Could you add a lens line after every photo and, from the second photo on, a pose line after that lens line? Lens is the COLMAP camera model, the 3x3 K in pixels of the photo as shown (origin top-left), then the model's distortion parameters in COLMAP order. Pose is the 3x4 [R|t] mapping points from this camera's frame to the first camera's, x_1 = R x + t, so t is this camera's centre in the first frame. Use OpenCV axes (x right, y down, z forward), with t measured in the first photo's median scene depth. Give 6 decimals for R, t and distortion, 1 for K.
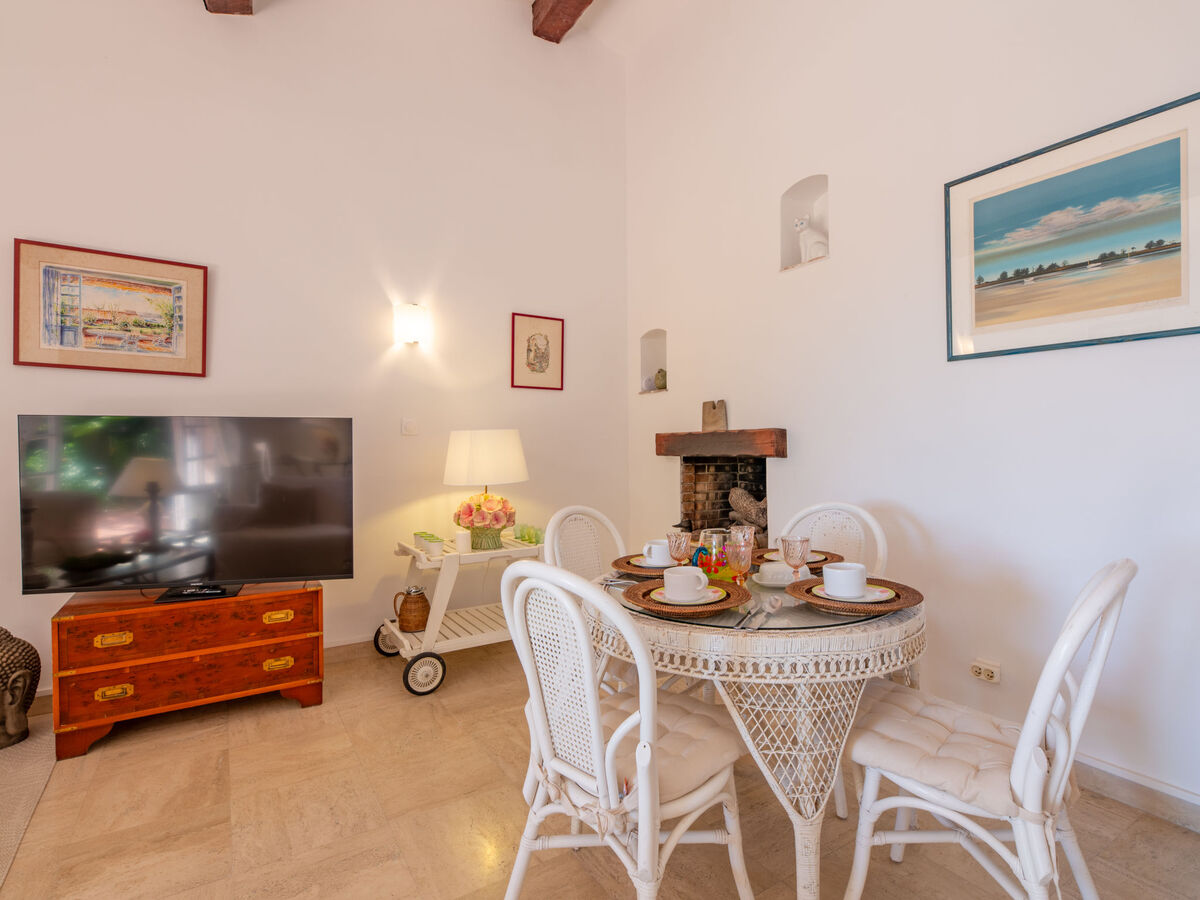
lens RADIAL K [[607.1, 0, 600.0], [0, 607.1, 450.0], [0, 0, 1]] dist [-0.003337, 0.000430]
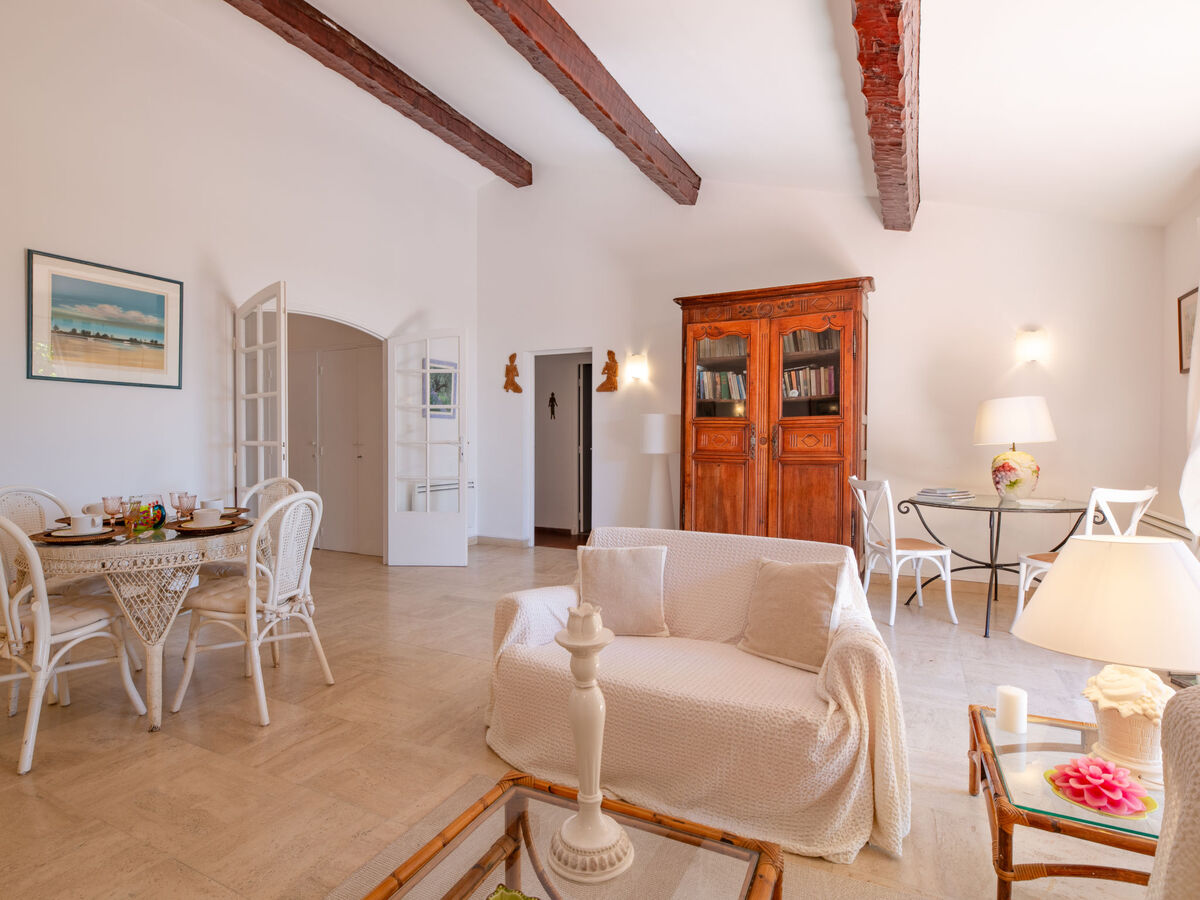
lens RADIAL K [[620.7, 0, 600.0], [0, 620.7, 450.0], [0, 0, 1]] dist [0.001152, 0.000005]
pose [[-0.520781, -0.029684, 0.853174, -1.157821], [-0.007114, 0.999512, 0.030433, -0.031625], [-0.853660, 0.009779, -0.520738, 0.554128]]
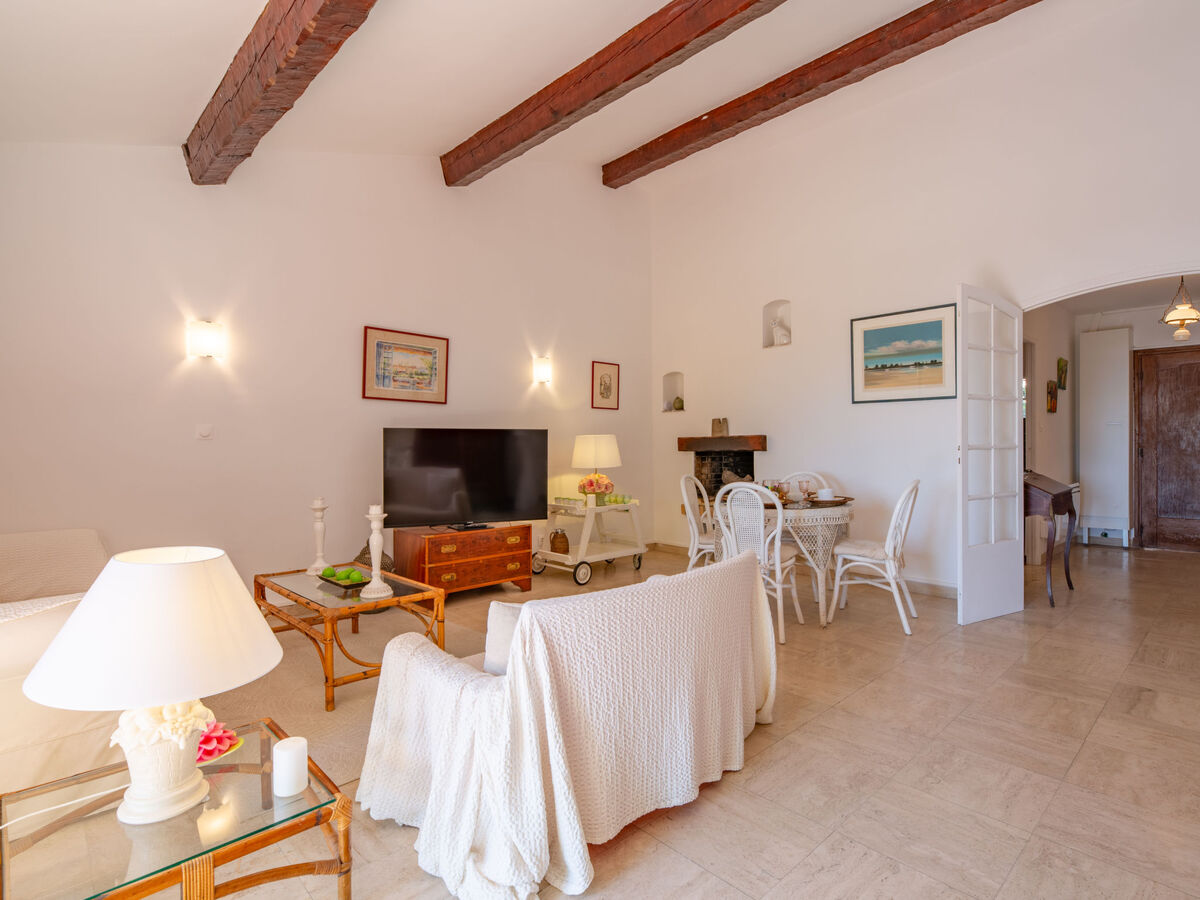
lens RADIAL K [[620.7, 0, 600.0], [0, 620.7, 450.0], [0, 0, 1]] dist [0.001152, 0.000005]
pose [[0.982100, -0.003625, 0.188324, -0.604396], [0.004128, 0.999989, -0.002278, 0.012865], [-0.188314, 0.003014, 0.982104, -0.828891]]
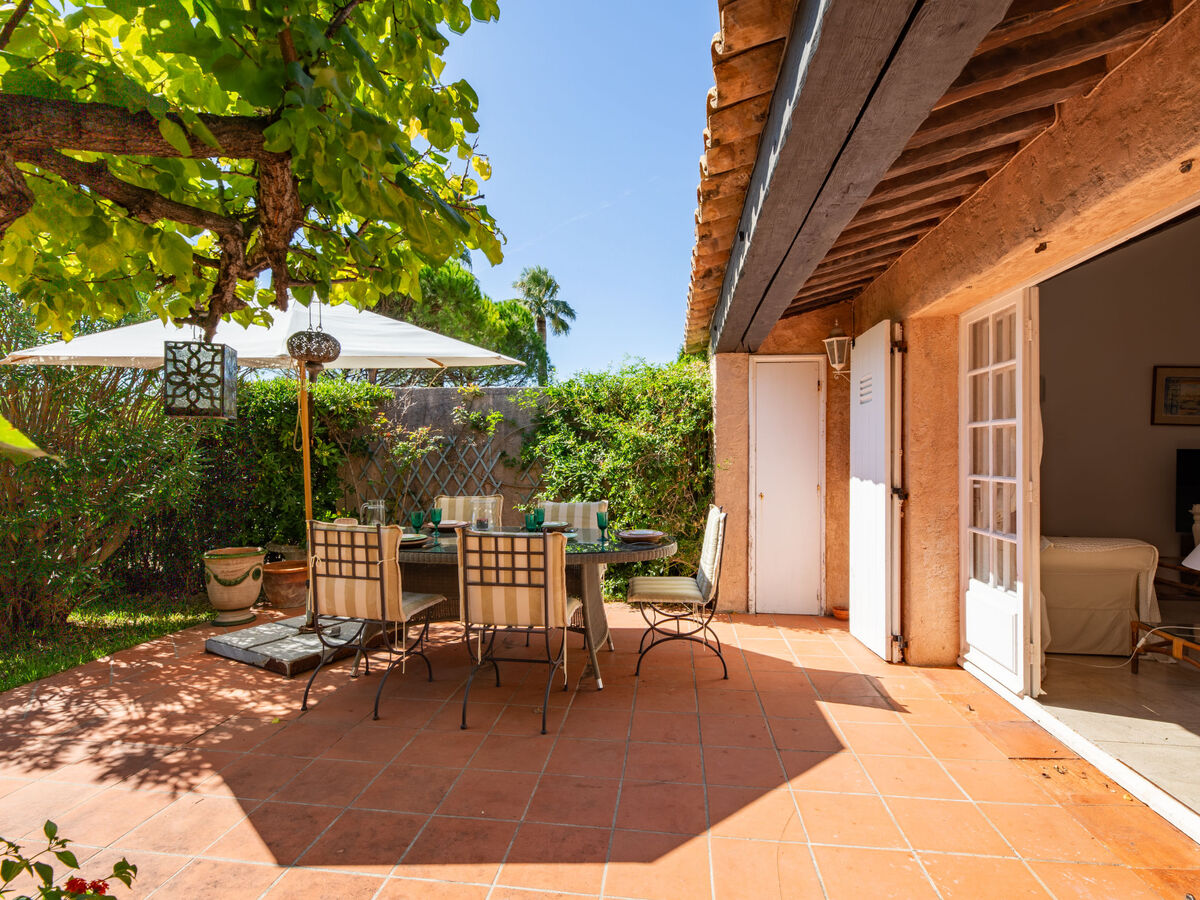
lens RADIAL K [[620.7, 0, 600.0], [0, 620.7, 450.0], [0, 0, 1]] dist [0.001152, 0.000005]
pose [[0.770076, -0.000828, -0.637952, -1.015585], [-0.008119, 0.999905, -0.011097, -0.012412], [0.637901, 0.013725, 0.769996, -1.825243]]
